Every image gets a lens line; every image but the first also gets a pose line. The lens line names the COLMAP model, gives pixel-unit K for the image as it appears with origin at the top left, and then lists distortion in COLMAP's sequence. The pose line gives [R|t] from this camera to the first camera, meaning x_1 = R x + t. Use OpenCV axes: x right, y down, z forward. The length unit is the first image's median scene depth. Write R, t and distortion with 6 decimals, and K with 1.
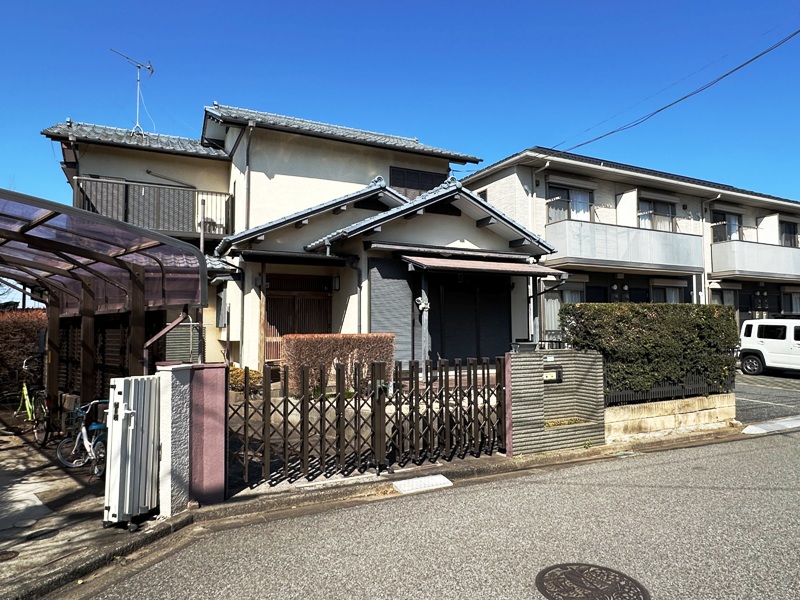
lens RADIAL K [[498.1, 0, 413.7], [0, 498.1, 298.3], [0, 0, 1]] dist [-0.005736, -0.000322]
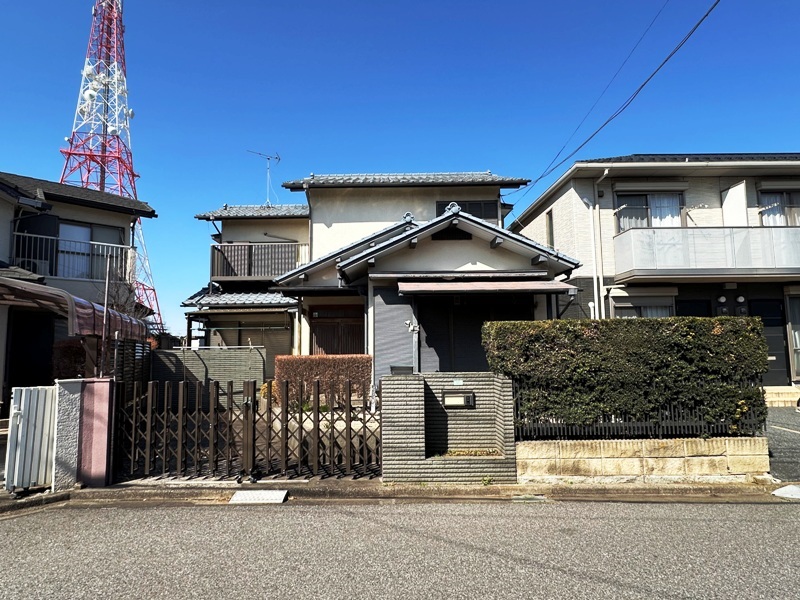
lens RADIAL K [[425.8, 0, 393.4], [0, 425.8, 313.2], [0, 0, 1]] dist [-0.003240, 0.000067]
pose [[0.892950, -0.042342, -0.448160, 0.461986], [0.031797, 0.999013, -0.031031, 0.011303], [0.449031, 0.013459, 0.893415, 0.203621]]
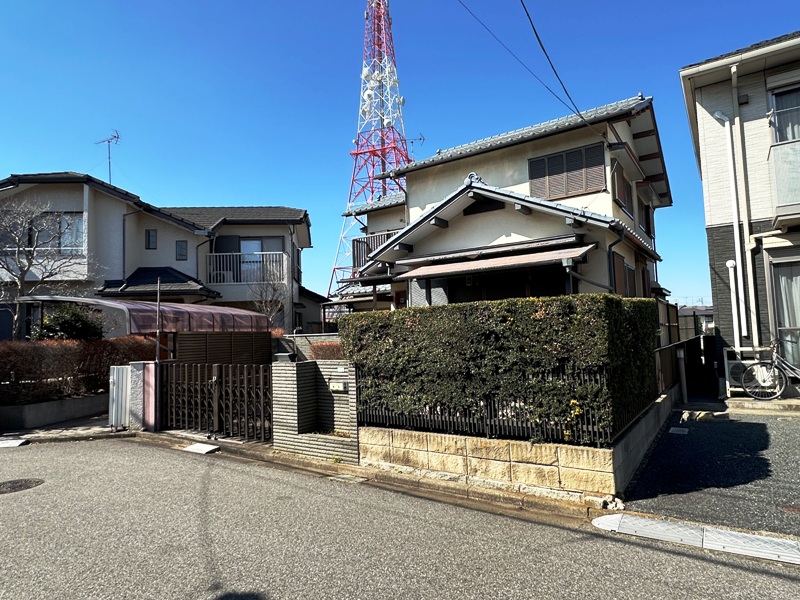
lens RADIAL K [[498.1, 0, 413.7], [0, 498.1, 298.3], [0, 0, 1]] dist [-0.005736, -0.000322]
pose [[0.481922, -0.072784, -0.873186, 1.082364], [0.081090, 0.995972, -0.038265, 0.024811], [0.872454, -0.052366, 0.485882, 0.564768]]
